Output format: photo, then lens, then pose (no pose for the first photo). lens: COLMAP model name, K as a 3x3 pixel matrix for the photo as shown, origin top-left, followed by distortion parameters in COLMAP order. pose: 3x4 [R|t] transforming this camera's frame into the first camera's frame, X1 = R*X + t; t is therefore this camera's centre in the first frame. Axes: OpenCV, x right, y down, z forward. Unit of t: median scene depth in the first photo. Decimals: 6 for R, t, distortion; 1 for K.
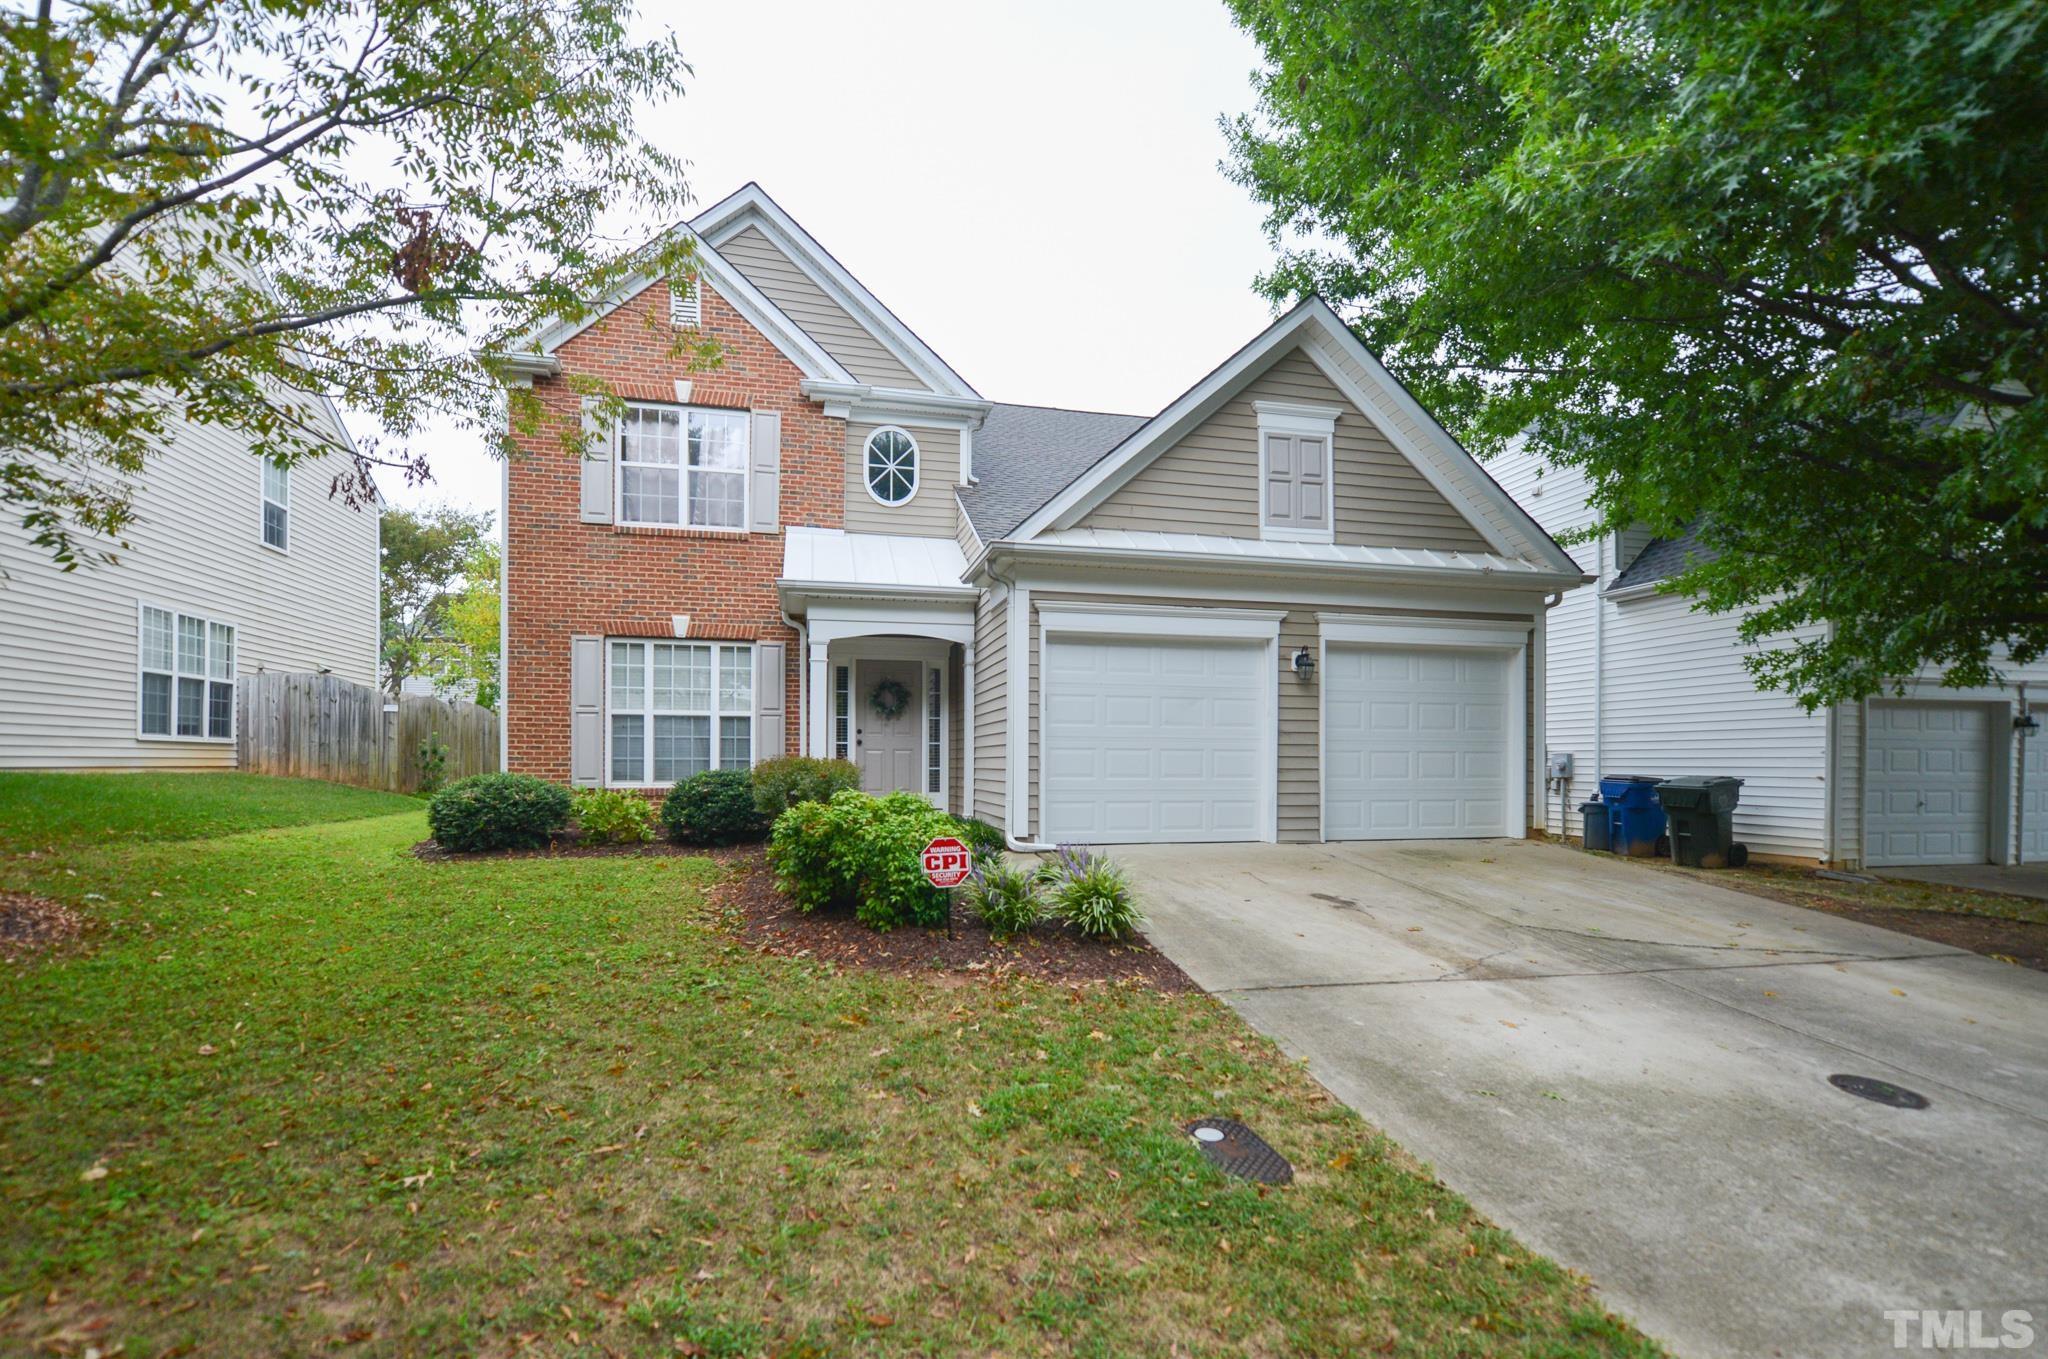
lens RADIAL K [[822.2, 0, 1027.3], [0, 822.2, 682.8], [0, 0, 1]] dist [-0.006854, -0.000129]
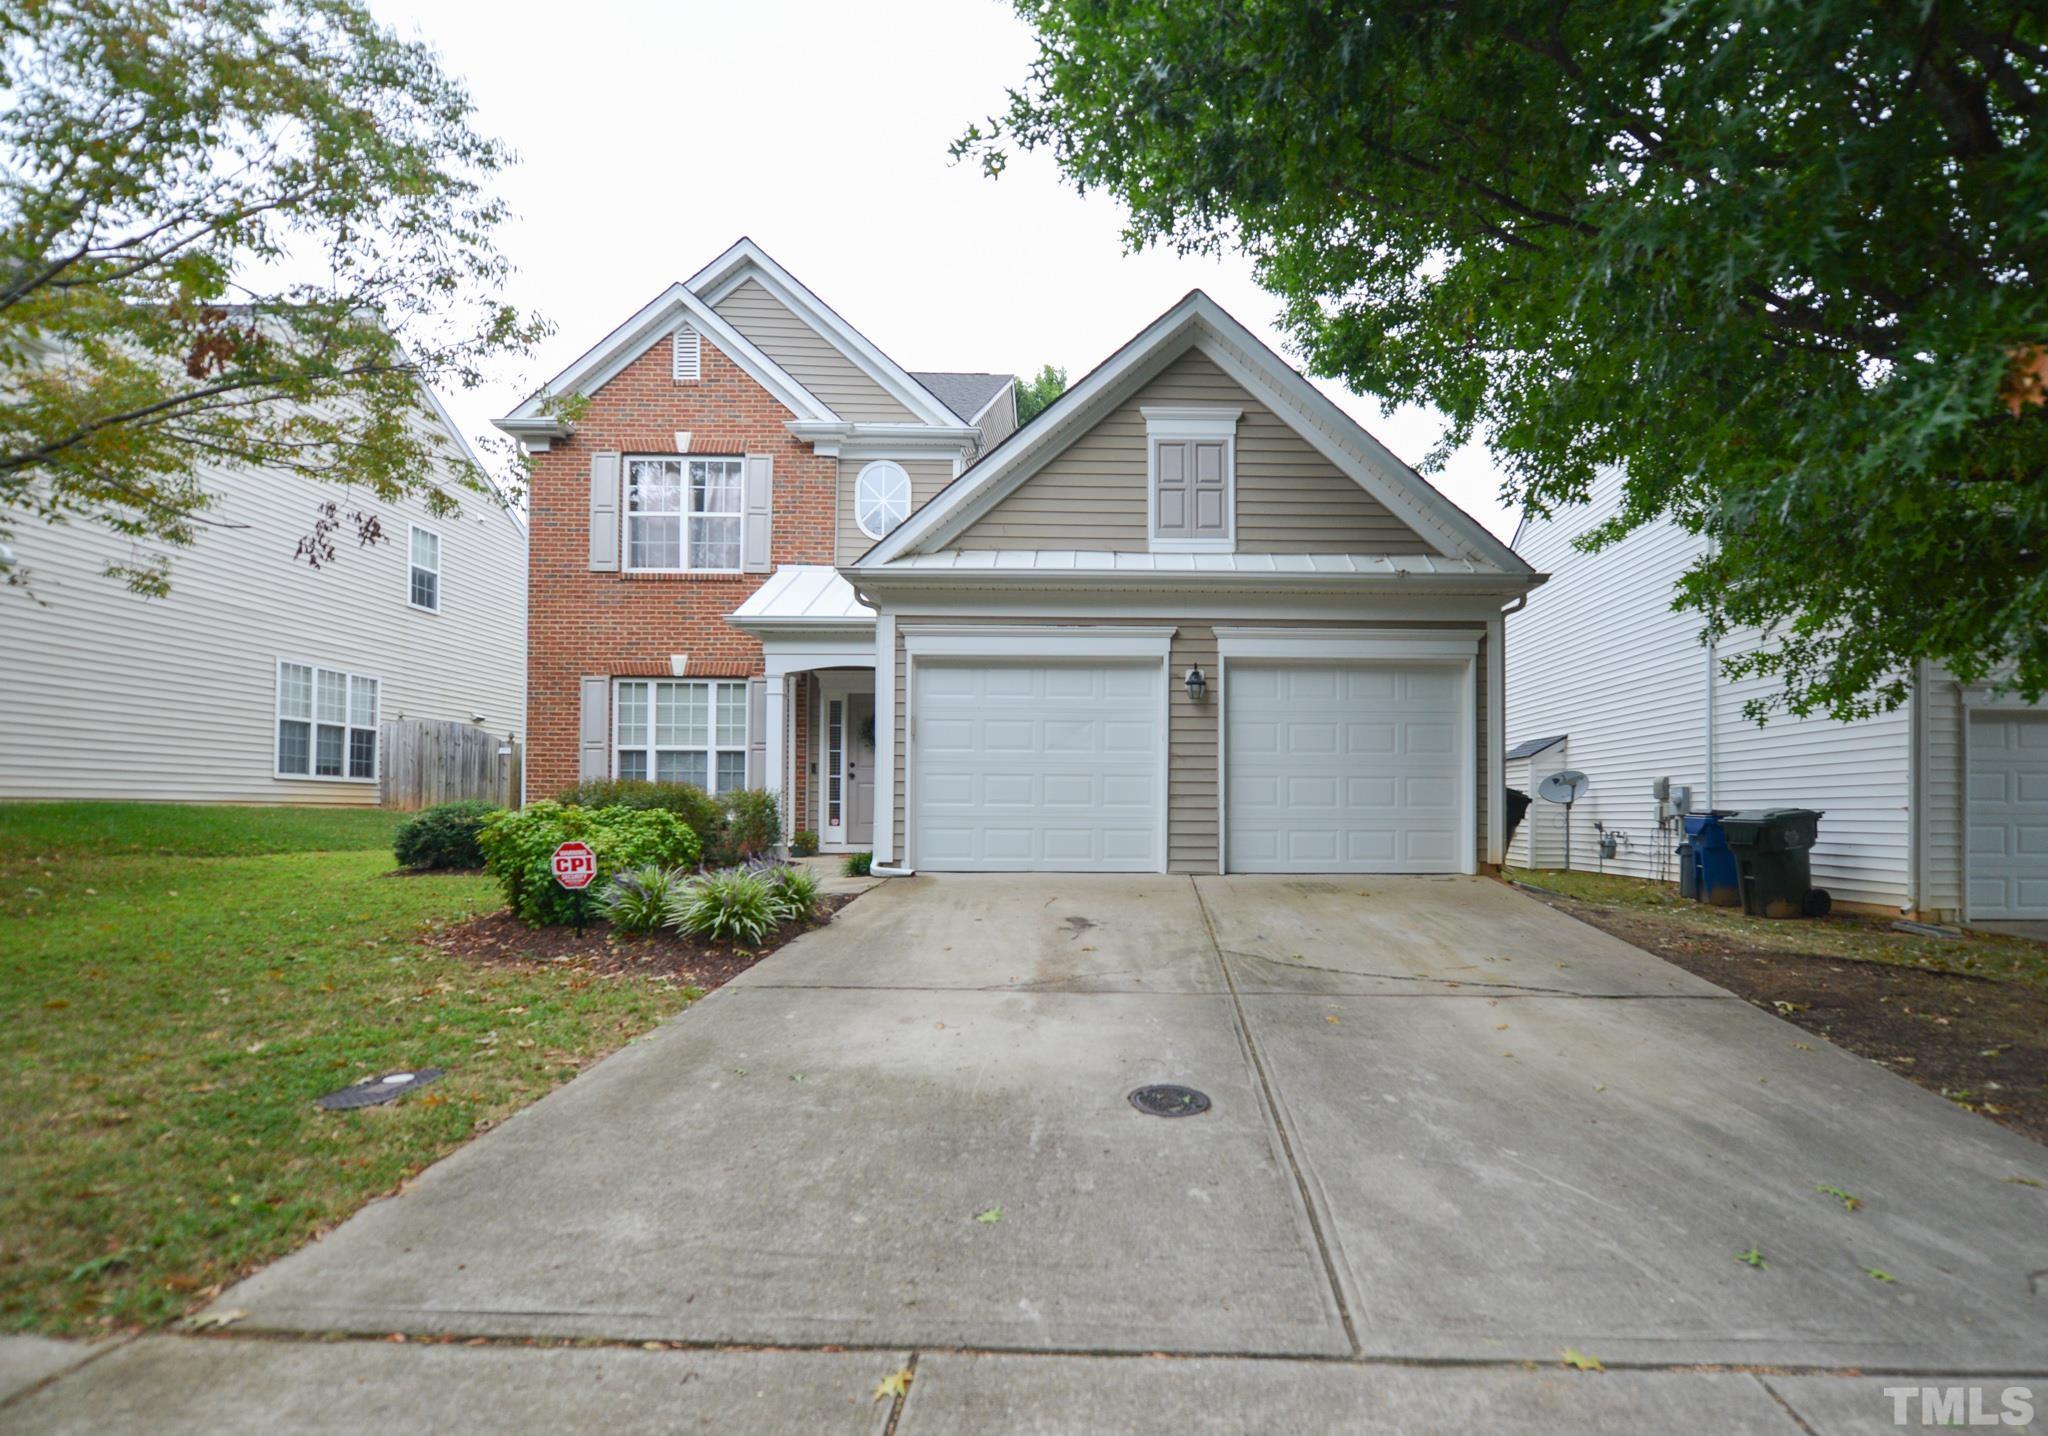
lens RADIAL K [[861.4, 0, 1024.3], [0, 861.4, 710.7], [0, 0, 1]] dist [-0.008525, -0.000091]
pose [[0.983491, -0.019461, -0.179909, 0.288364], [0.016936, 0.999735, -0.015560, 0.018814], [0.180165, 0.012256, 0.983560, 0.000189]]
